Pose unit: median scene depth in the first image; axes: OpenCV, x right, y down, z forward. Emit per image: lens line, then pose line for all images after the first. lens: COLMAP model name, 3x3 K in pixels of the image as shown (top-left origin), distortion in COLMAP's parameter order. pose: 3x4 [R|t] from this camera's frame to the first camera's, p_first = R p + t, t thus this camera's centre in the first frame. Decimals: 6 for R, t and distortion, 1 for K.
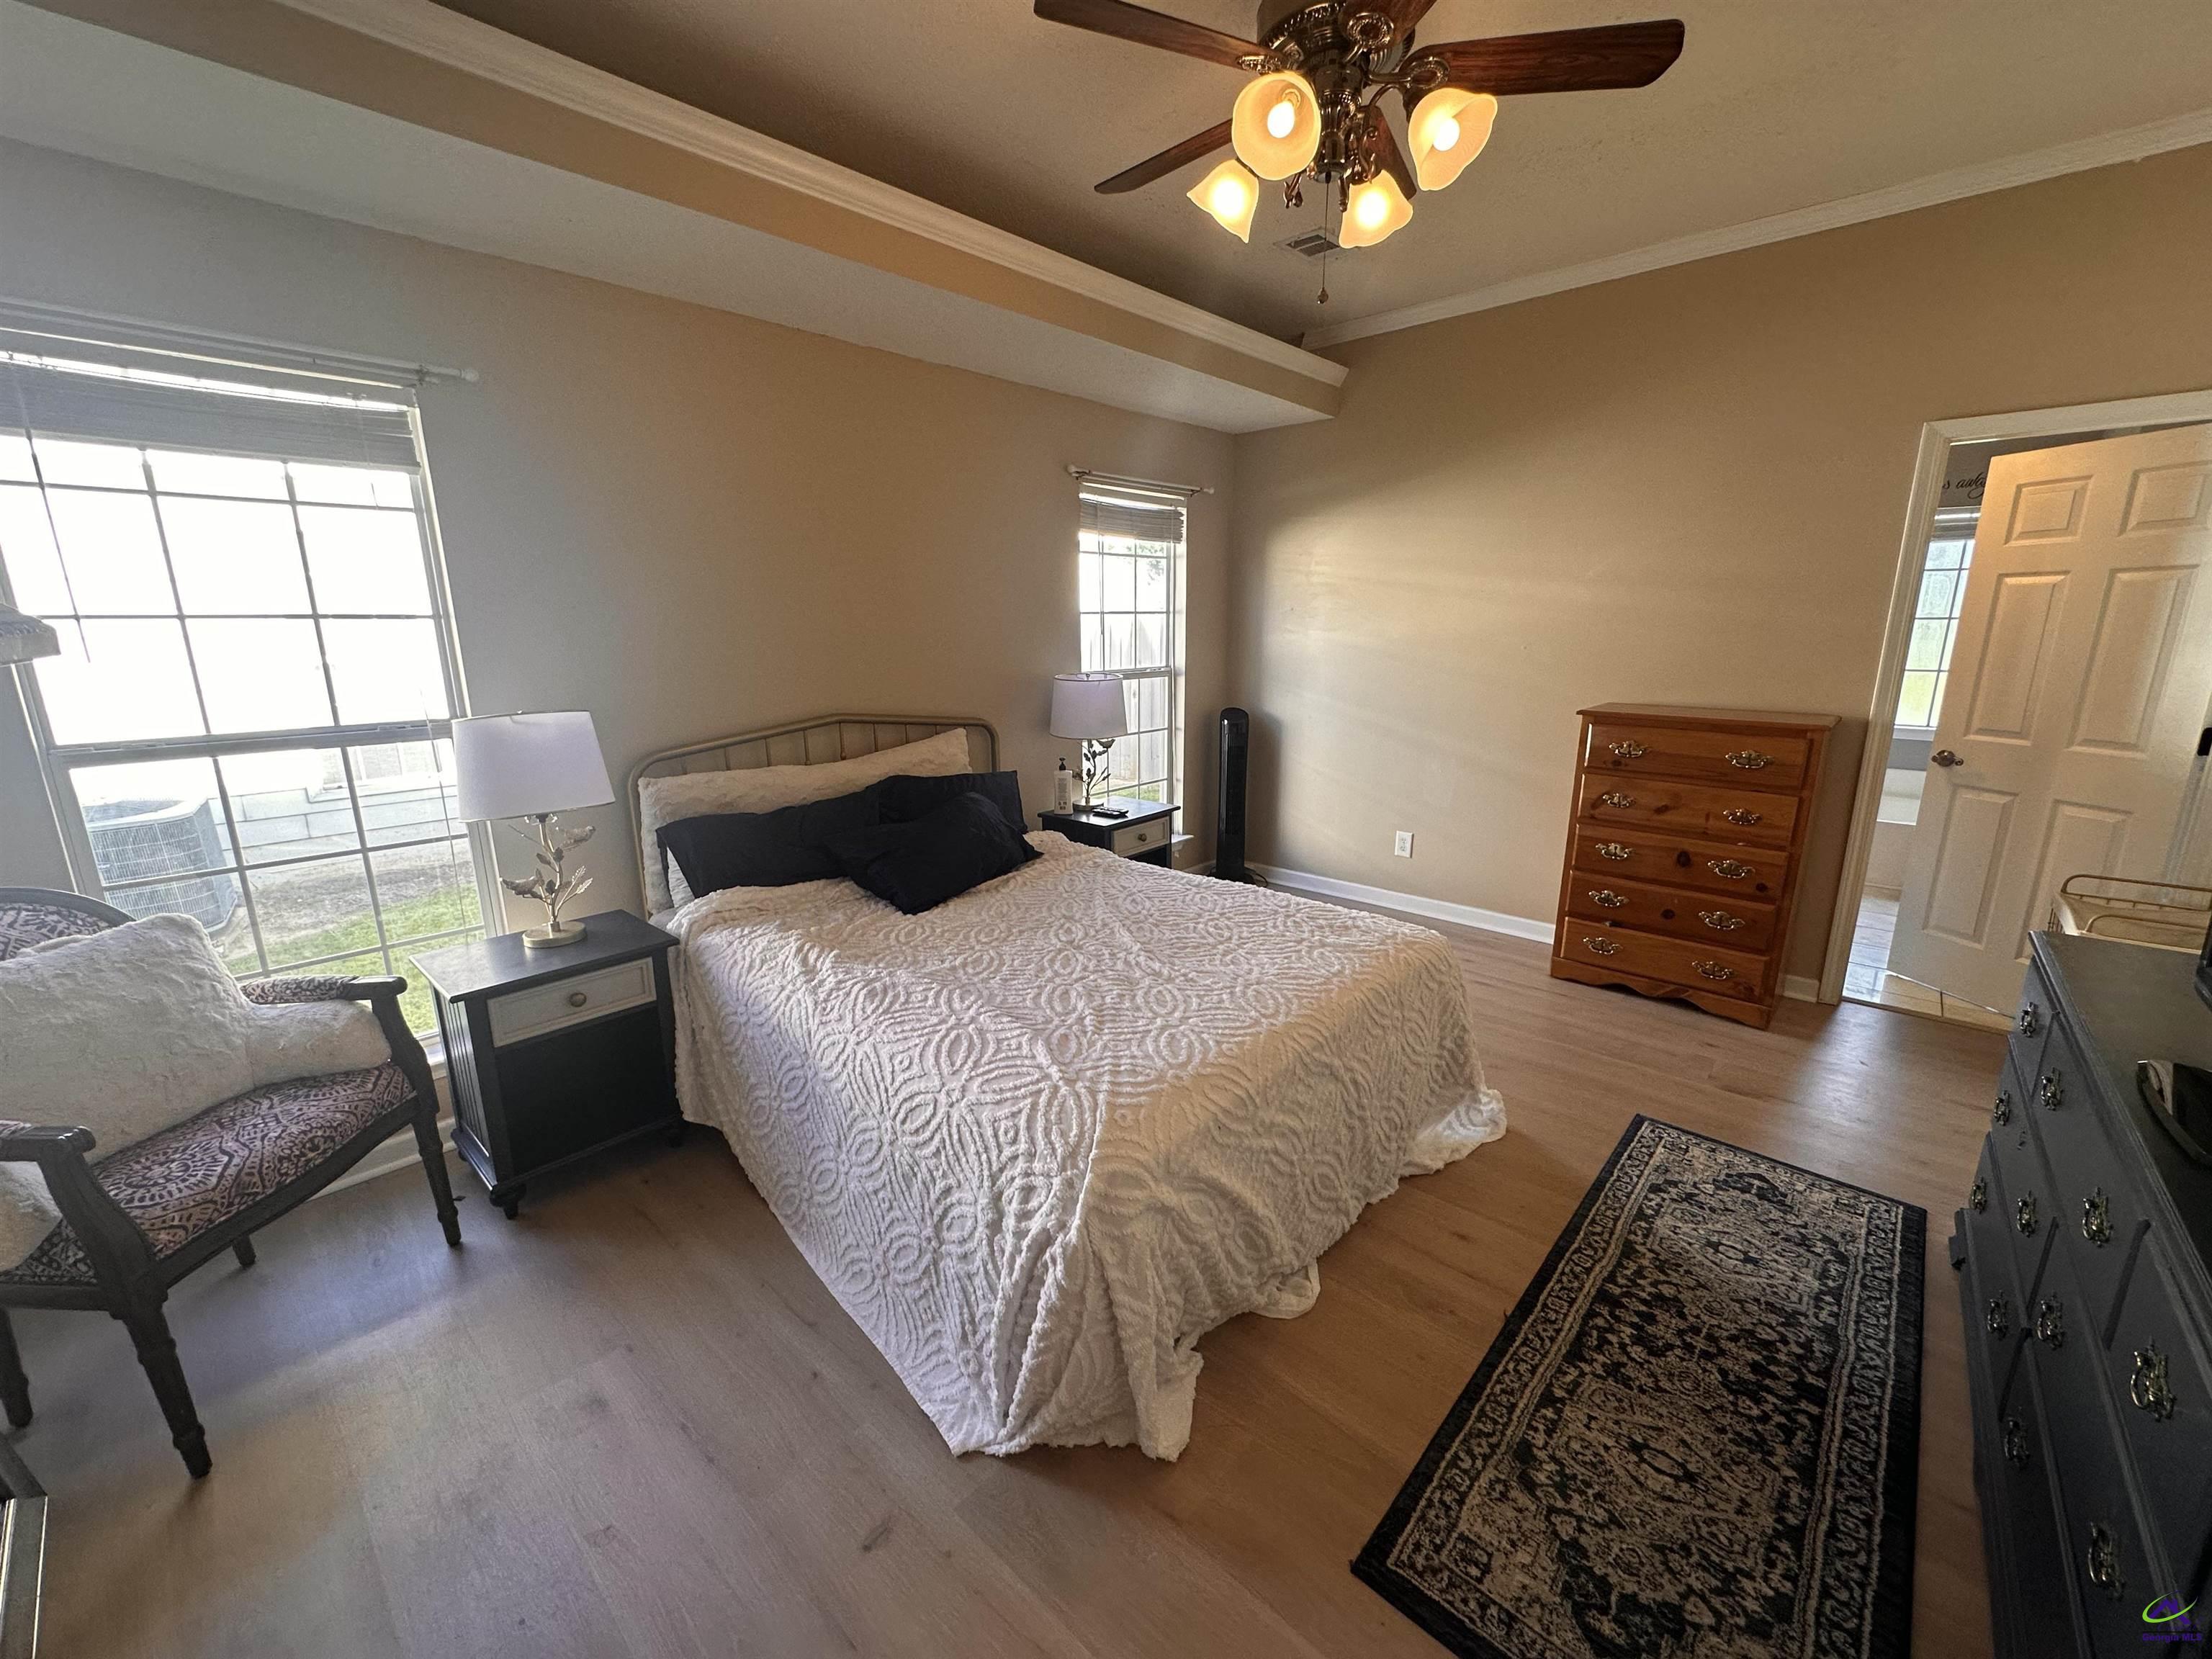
lens RADIAL K [[883.5, 0, 1106.2], [0, 883.5, 829.4], [0, 0, 1]] dist [-0.001731, 0.001465]
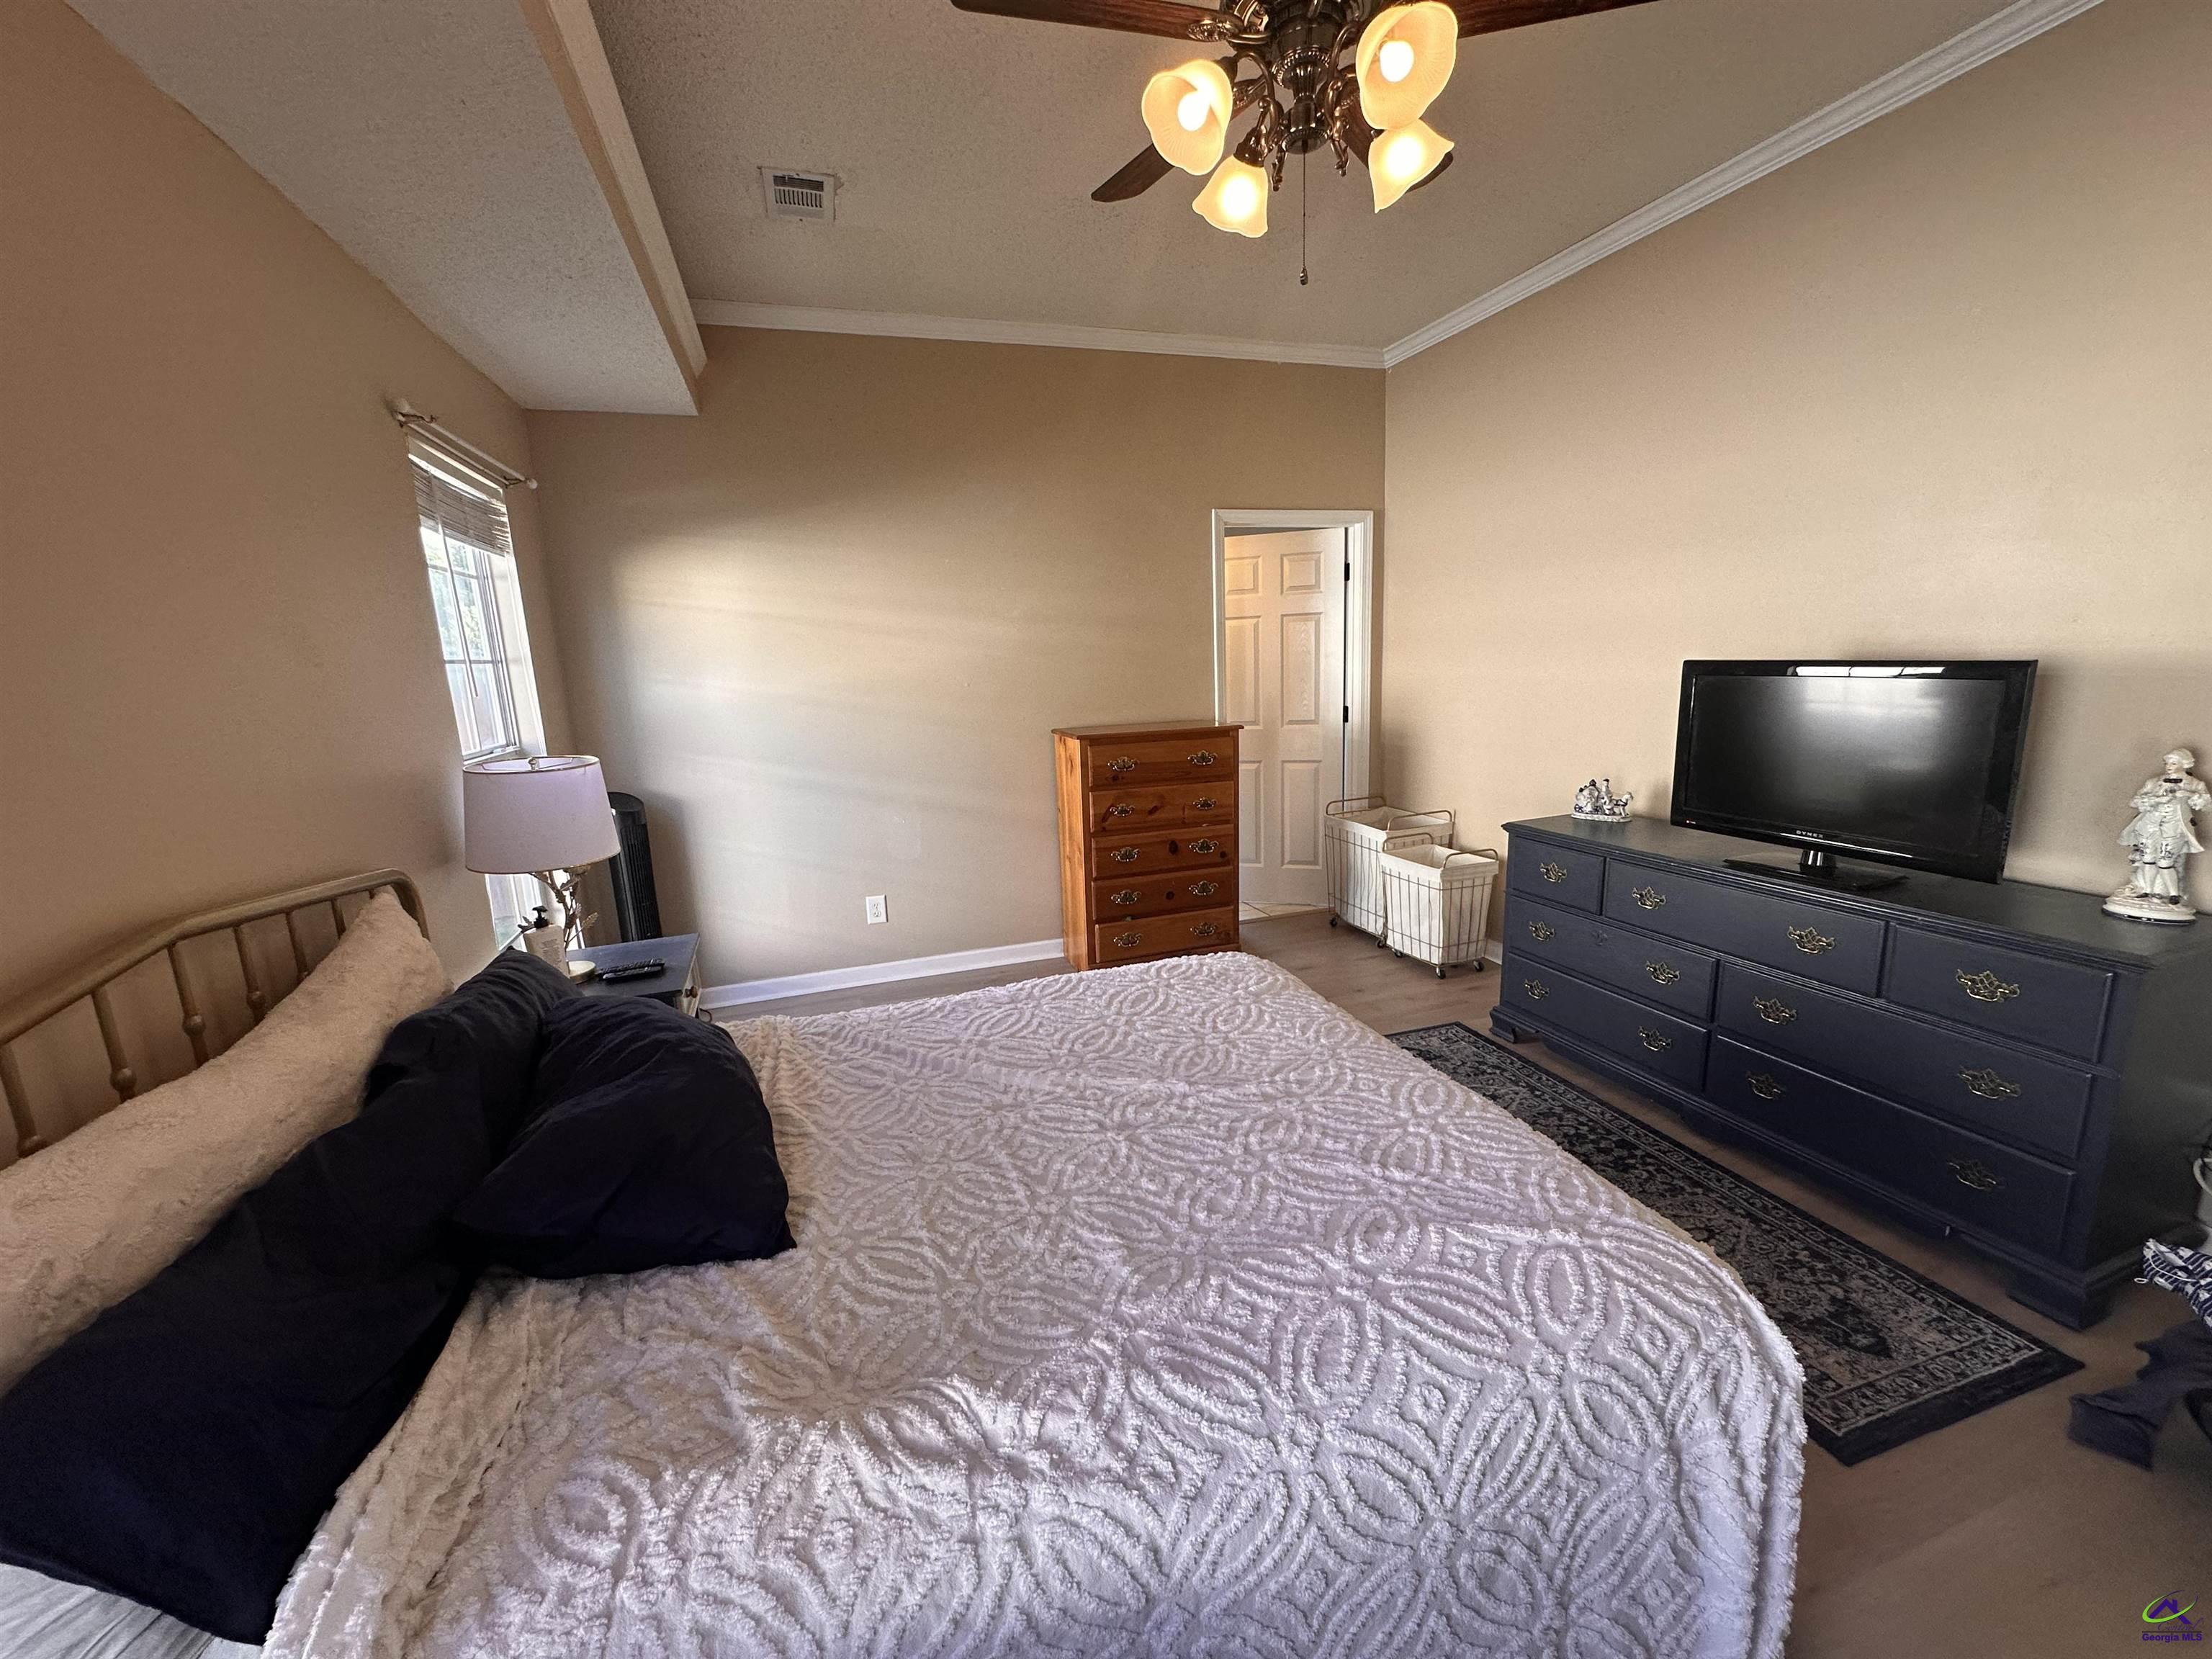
lens RADIAL K [[883.5, 0, 1105.0], [0, 883.5, 828.2], [0, 0, 1]] dist [-0.001731, 0.001465]
pose [[0.486154, -0.182538, 0.854596, -0.635841], [0.238676, 0.968494, 0.071091, -0.152034], [-0.840648, 0.169410, 0.514404, 0.705177]]
